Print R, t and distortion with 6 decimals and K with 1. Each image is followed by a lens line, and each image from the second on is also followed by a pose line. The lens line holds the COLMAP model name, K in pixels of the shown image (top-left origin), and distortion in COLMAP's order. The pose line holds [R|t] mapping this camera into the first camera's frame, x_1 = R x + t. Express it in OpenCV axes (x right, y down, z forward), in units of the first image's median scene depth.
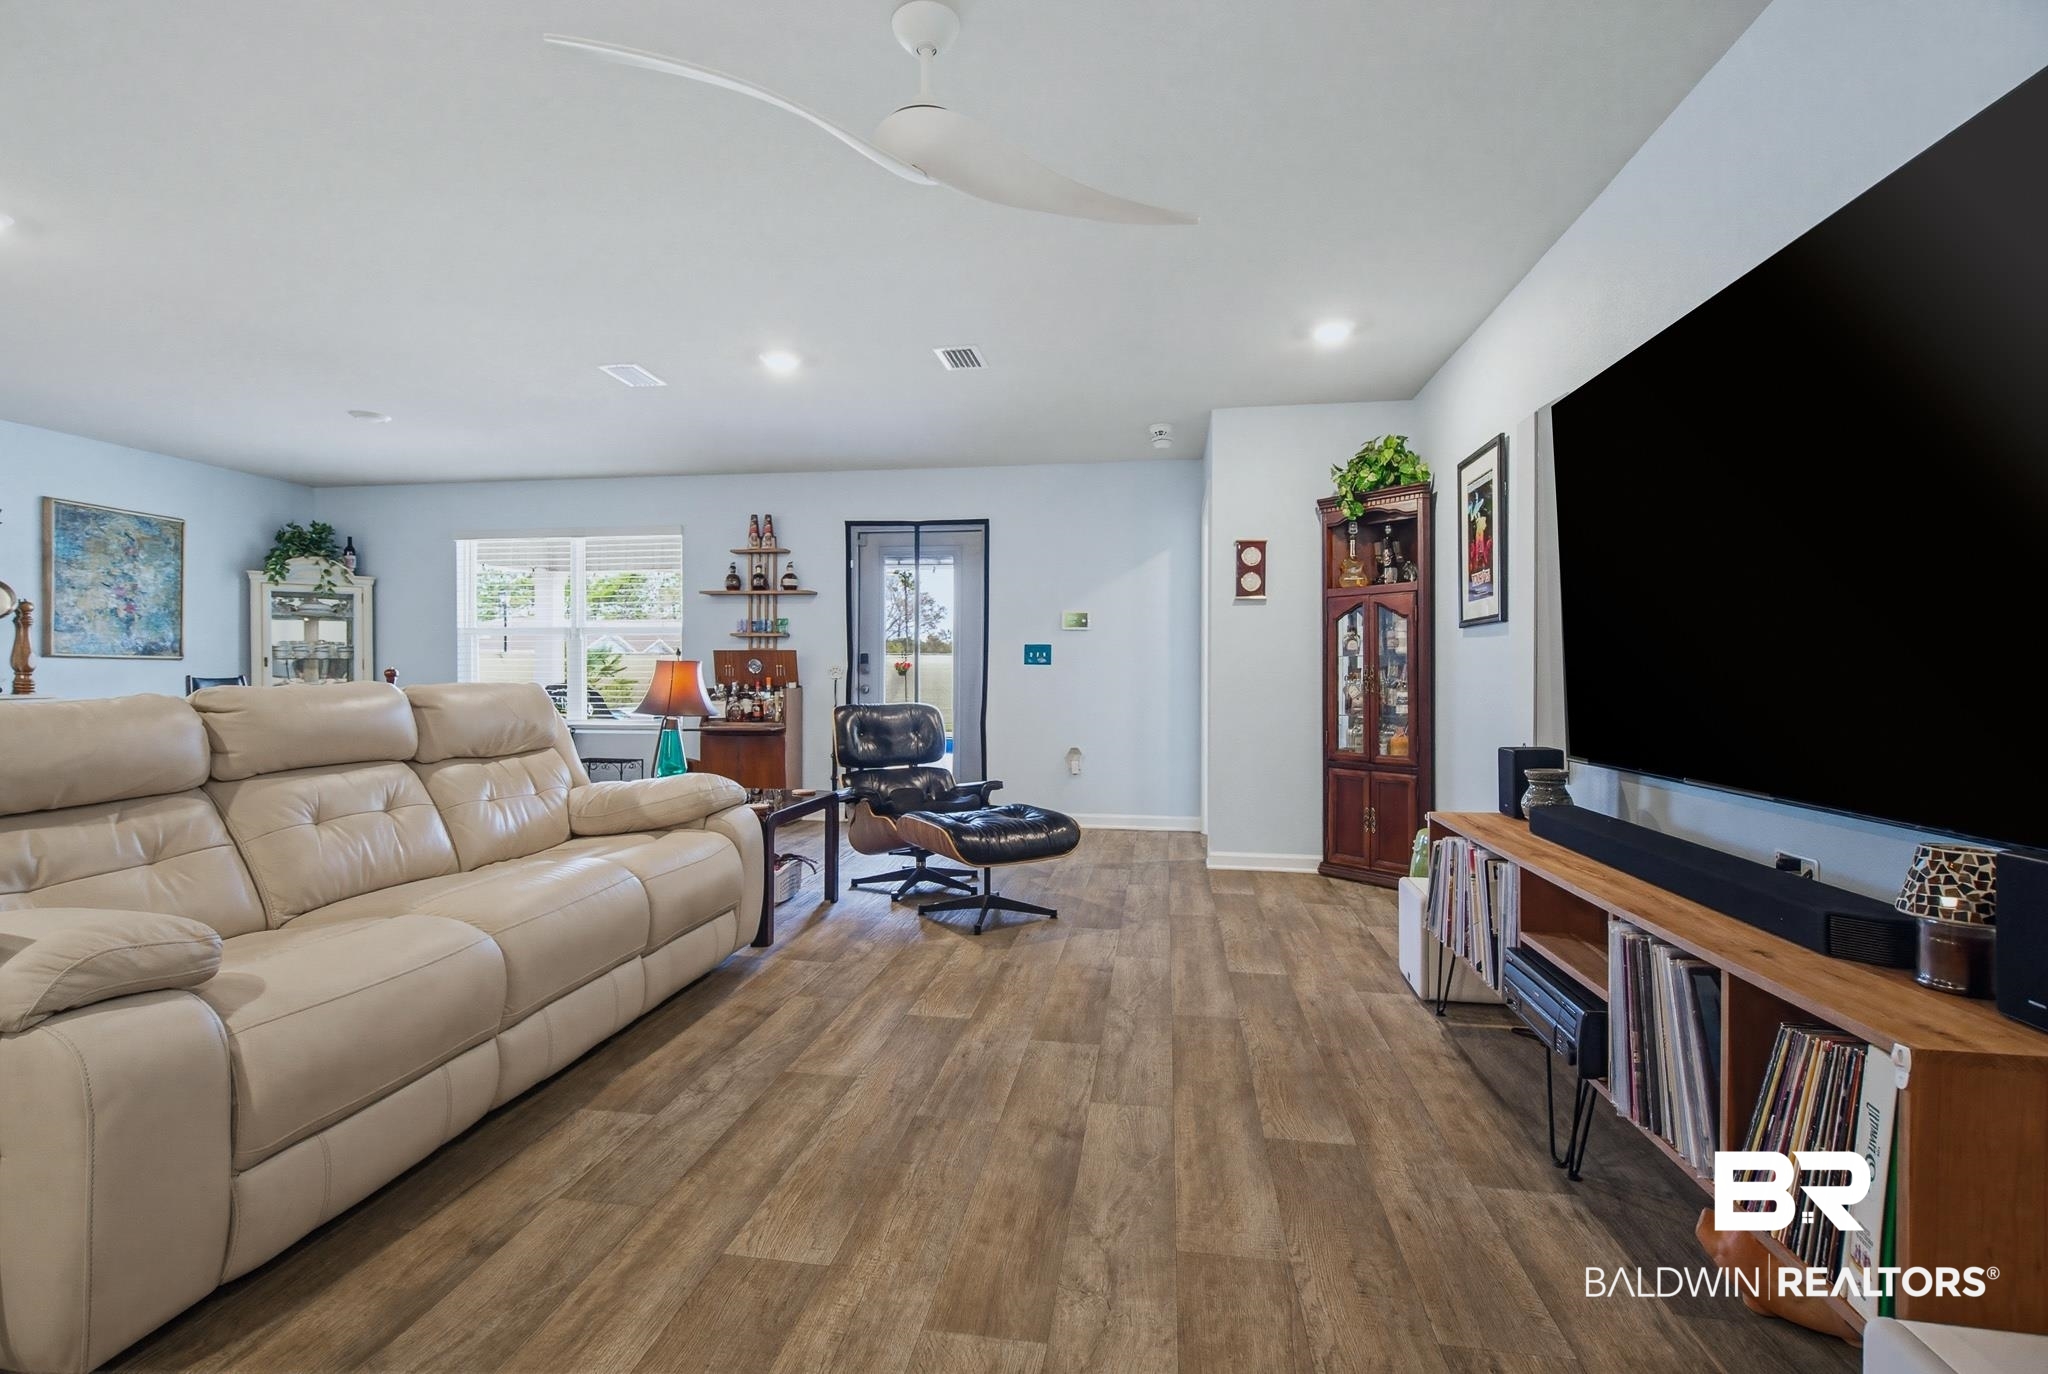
lens RADIAL K [[935.3, 0, 1017.3], [0, 935.3, 678.0], [0, 0, 1]] dist [0.002756, -0.000548]
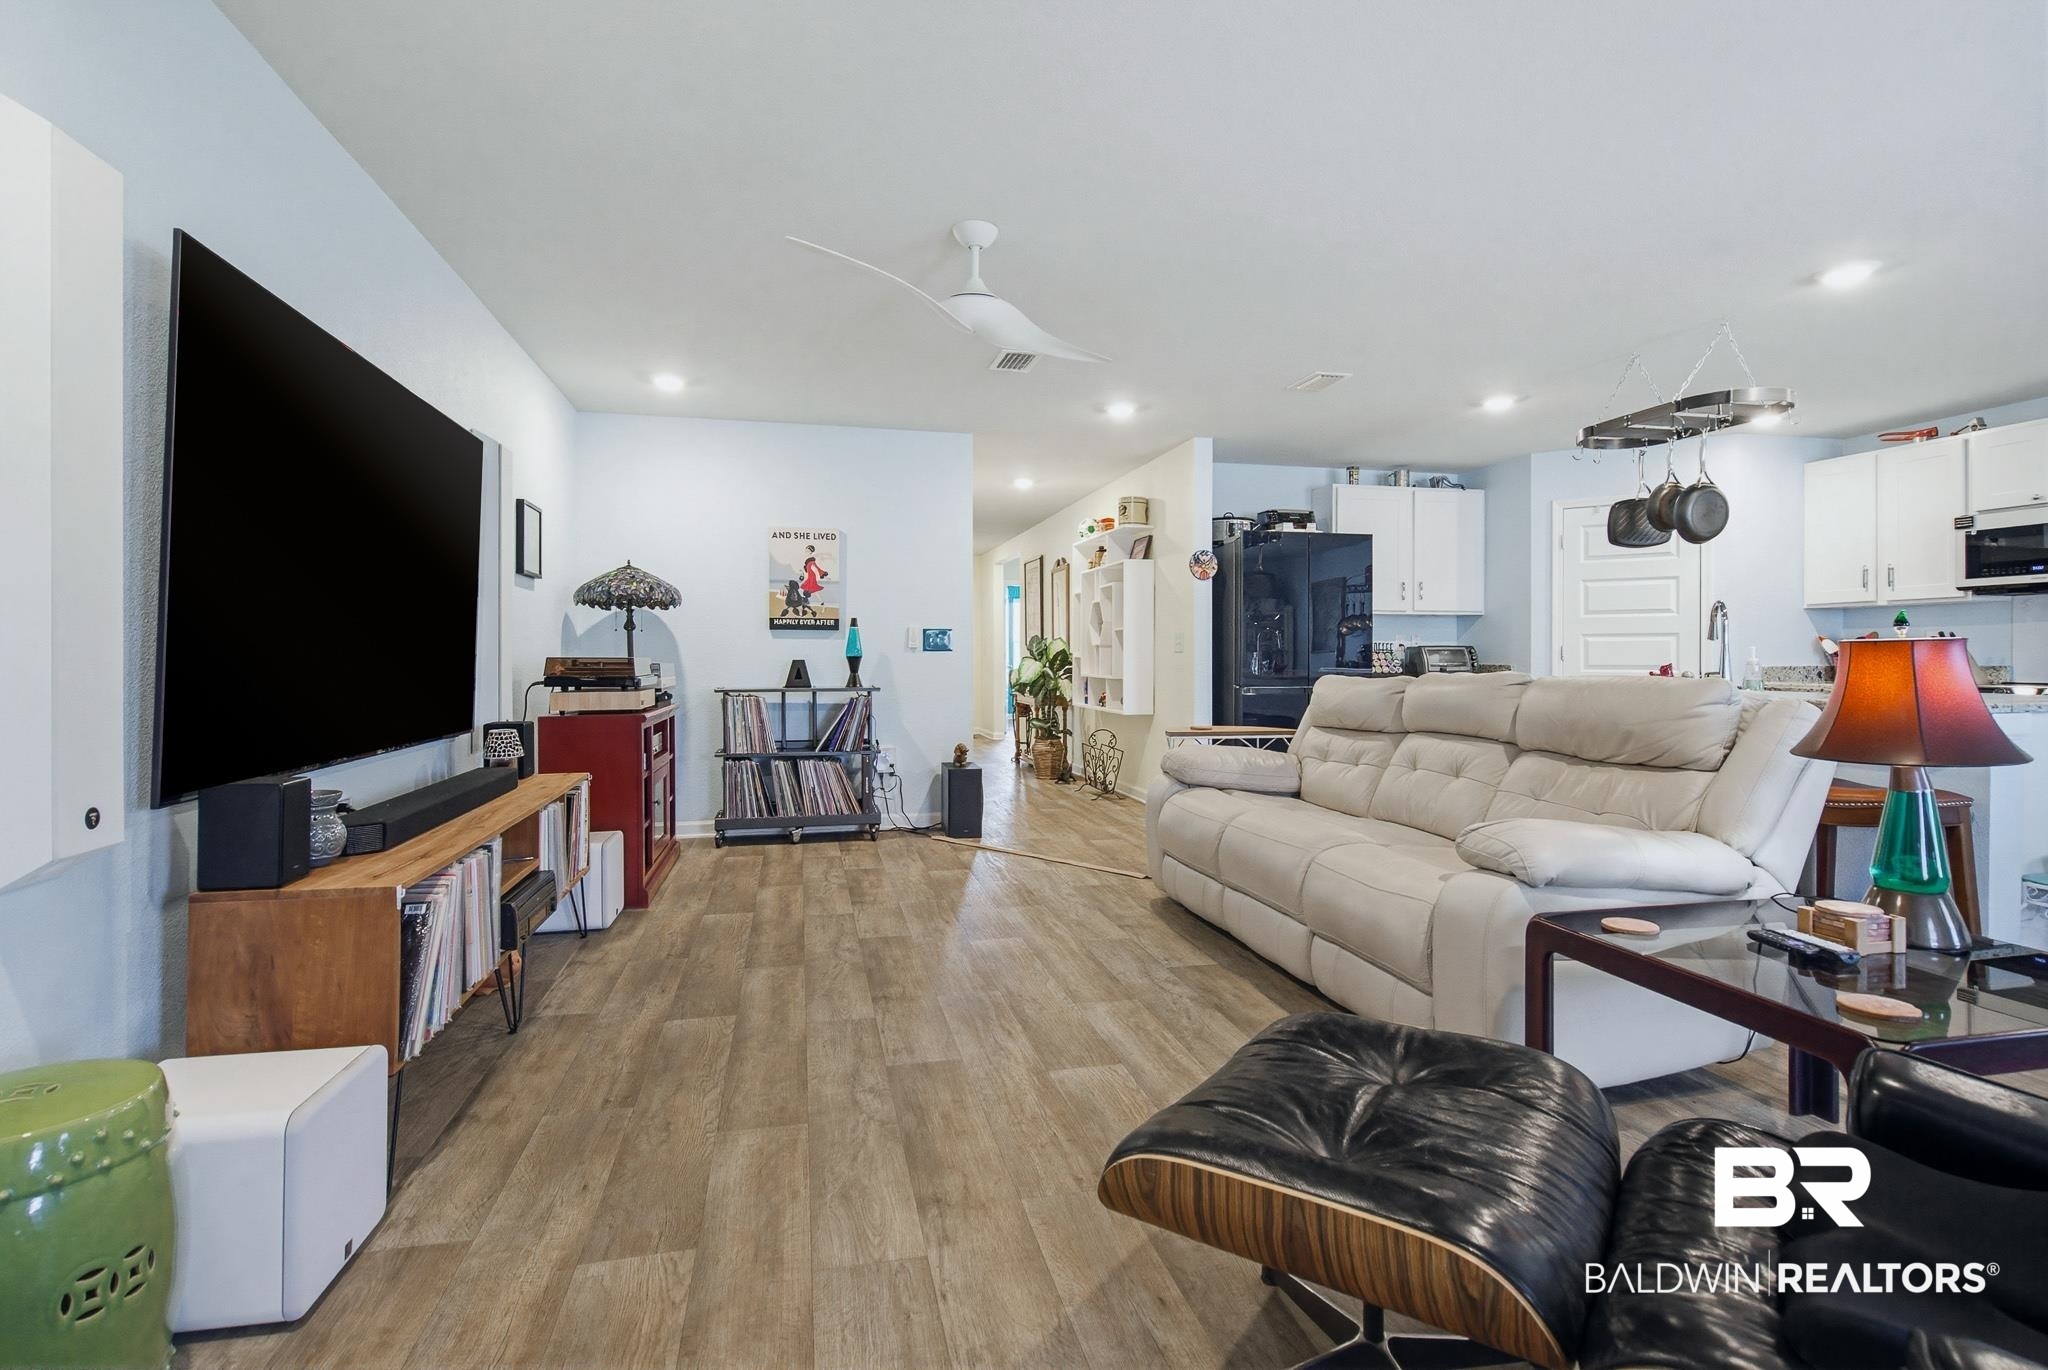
lens RADIAL K [[1026.0, 0, 1023.6], [0, 1026.0, 677.7], [0, 0, 1]] dist [0.018524, -0.000877]
pose [[-0.930198, 0.005955, -0.367010, 0.301601], [-0.001340, 0.999807, 0.019619, -0.010432], [0.367056, 0.018742, -0.930010, 1.798988]]
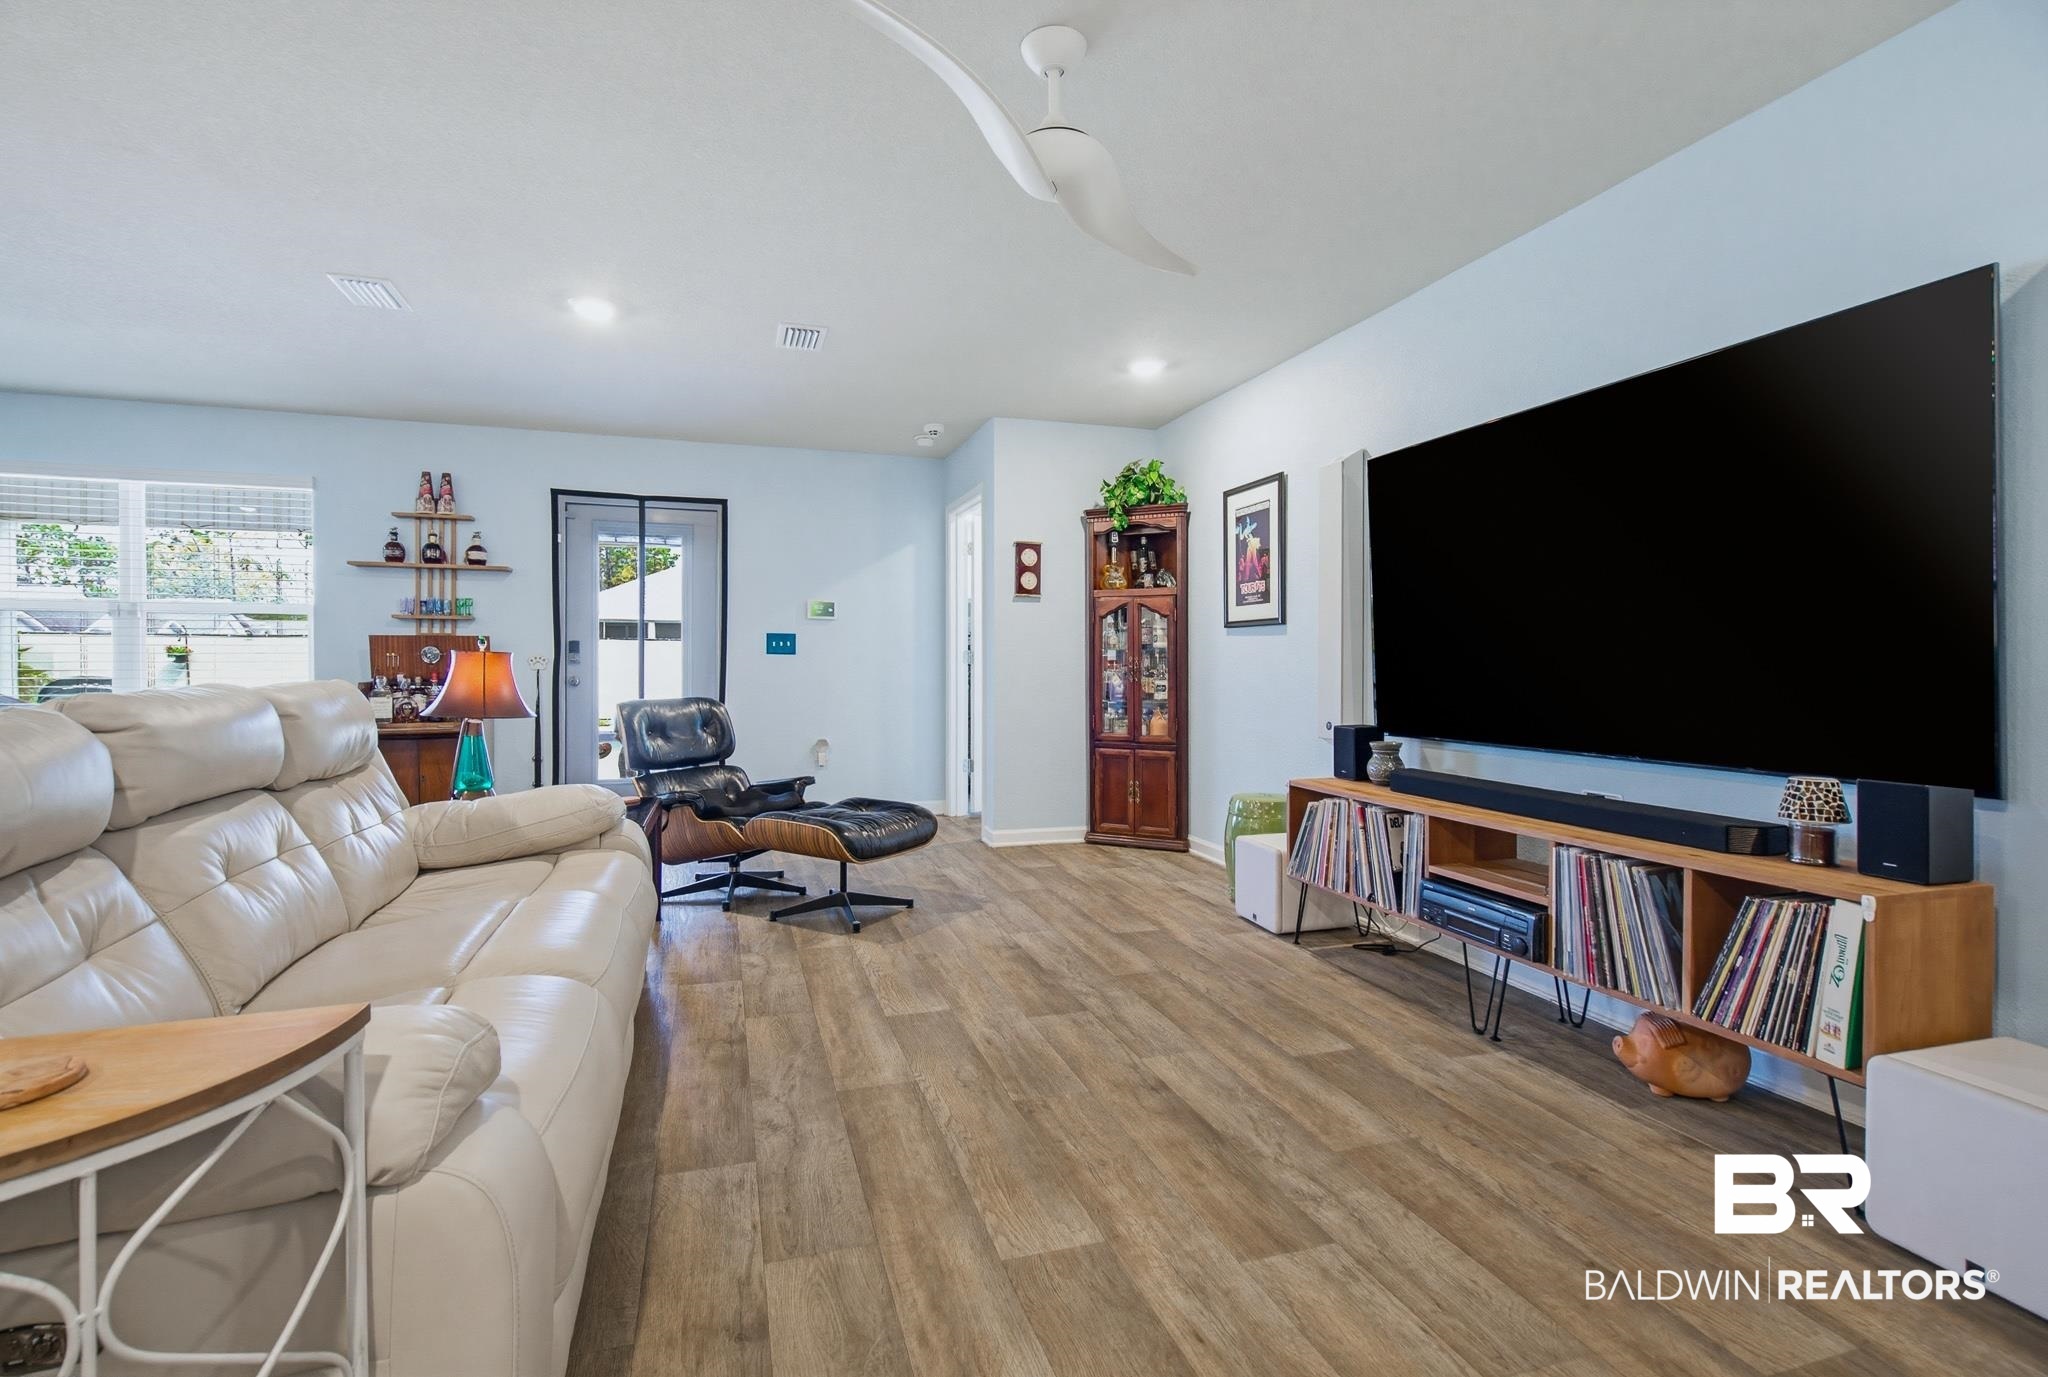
lens RADIAL K [[929.5, 0, 1021.5], [0, 929.5, 665.7], [0, 0, 1]] dist [0.002191, -0.000266]
pose [[0.895238, -0.001259, 0.445587, -0.418423], [0.000440, 0.999998, 0.001942, -0.009745], [-0.445589, -0.001543, 0.895237, 0.062551]]
